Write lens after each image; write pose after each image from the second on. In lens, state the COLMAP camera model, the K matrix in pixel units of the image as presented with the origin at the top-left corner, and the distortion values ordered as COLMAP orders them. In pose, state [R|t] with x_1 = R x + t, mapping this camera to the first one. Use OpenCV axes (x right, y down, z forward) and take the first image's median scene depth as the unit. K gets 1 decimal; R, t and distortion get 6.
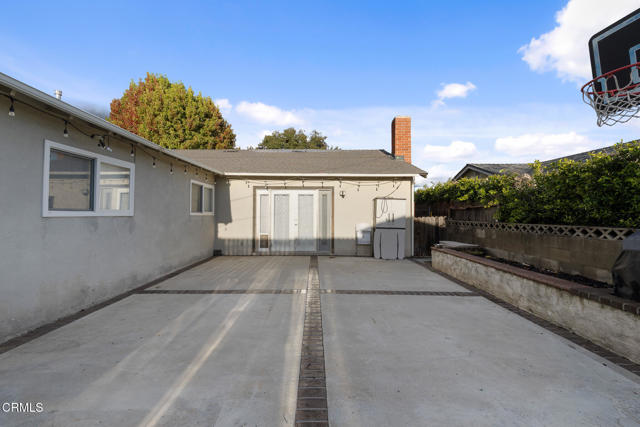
lens RADIAL K [[261.5, 0, 320.0], [0, 261.5, 213.5], [0, 0, 1]] dist [0.000027, -0.000051]
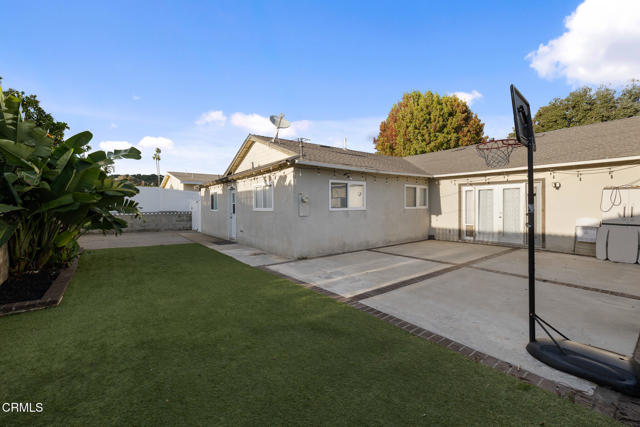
lens RADIAL K [[261.5, 0, 320.0], [0, 261.5, 213.5], [0, 0, 1]] dist [0.000027, -0.000051]
pose [[0.595280, 0.016122, -0.803357, 0.314925], [0.008977, 0.999603, 0.026713, -0.009036], [0.803468, -0.023113, 0.594899, -0.196863]]
